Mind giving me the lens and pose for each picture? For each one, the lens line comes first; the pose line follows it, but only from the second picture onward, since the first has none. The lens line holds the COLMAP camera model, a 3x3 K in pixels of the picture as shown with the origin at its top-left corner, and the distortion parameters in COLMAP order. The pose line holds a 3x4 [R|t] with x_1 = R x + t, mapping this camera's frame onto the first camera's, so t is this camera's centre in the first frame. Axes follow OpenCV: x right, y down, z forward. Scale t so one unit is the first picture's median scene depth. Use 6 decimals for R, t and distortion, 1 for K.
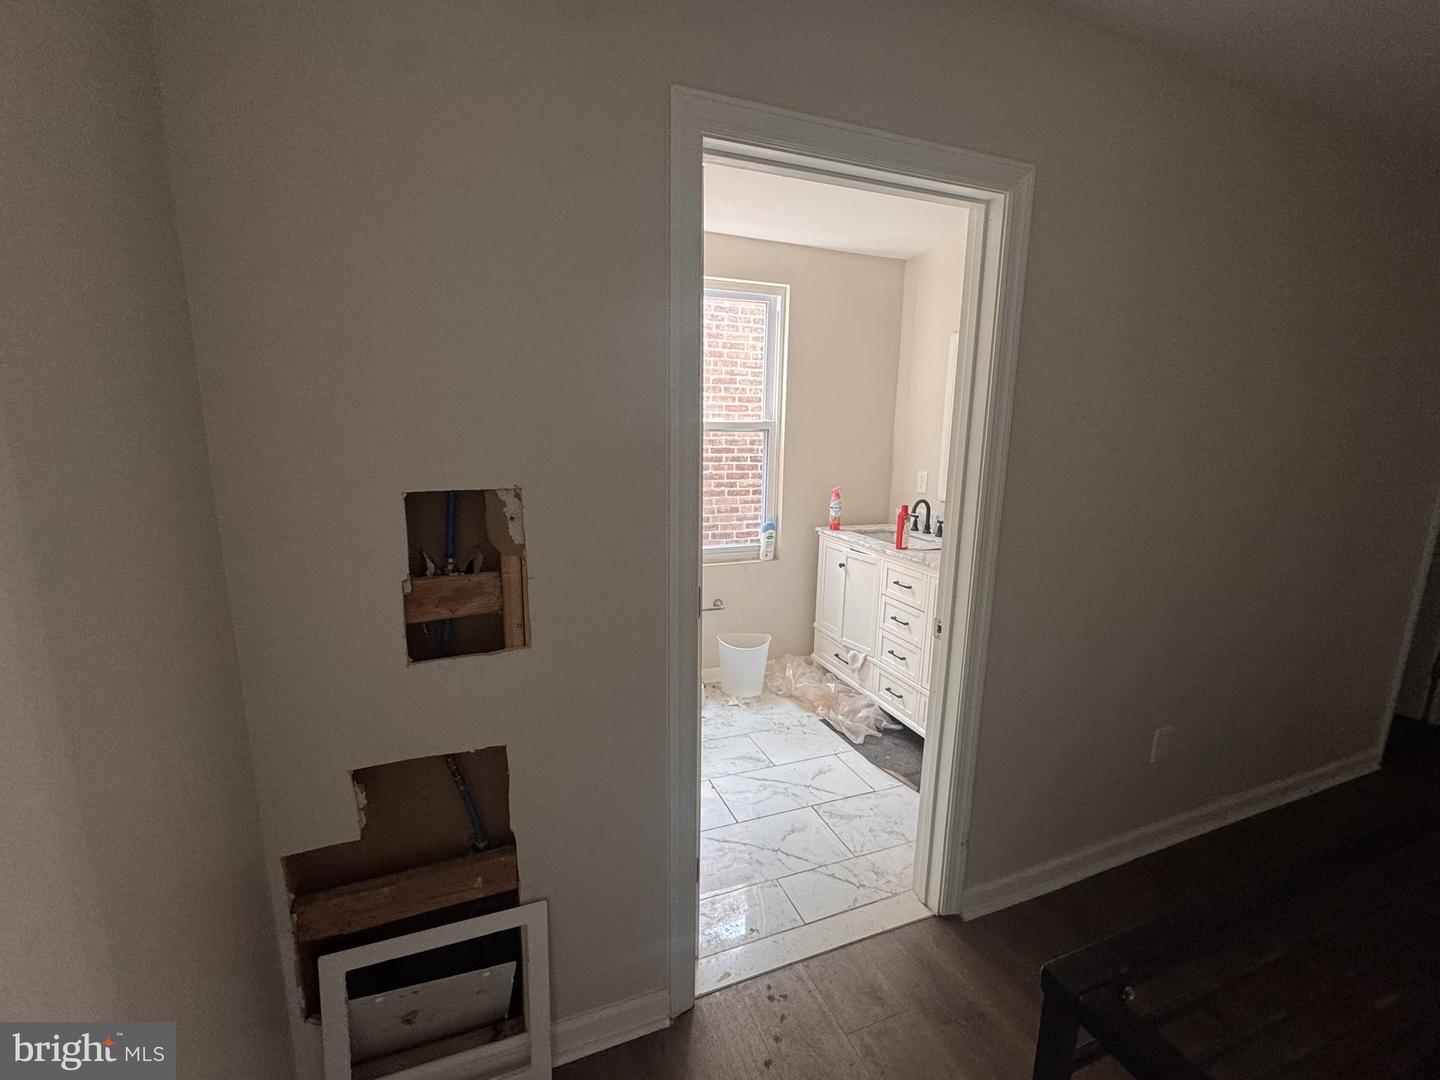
lens RADIAL K [[610.6, 0, 718.2], [0, 610.6, 542.5], [0, 0, 1]] dist [-0.003886, -0.000039]
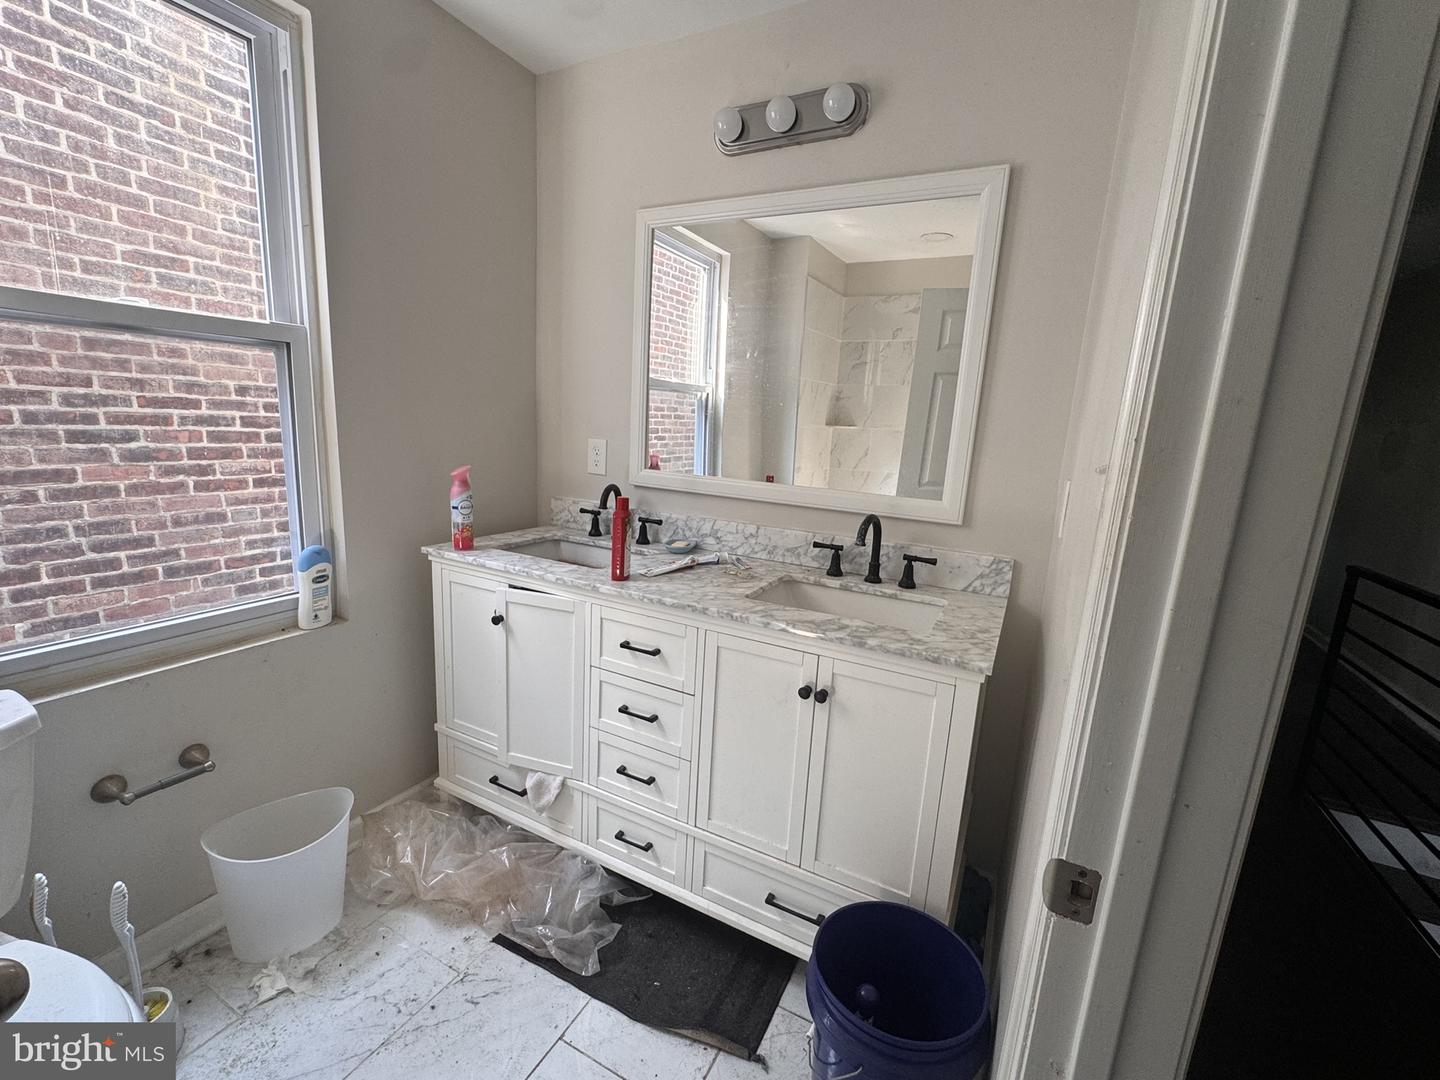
lens RADIAL K [[610.6, 0, 718.2], [0, 610.6, 542.5], [0, 0, 1]] dist [-0.003886, -0.000039]
pose [[0.753936, -0.102243, 0.648943, 0.014878], [0.082875, 0.994726, 0.060438, -0.040141], [-0.651700, 0.008215, 0.758433, 0.456468]]
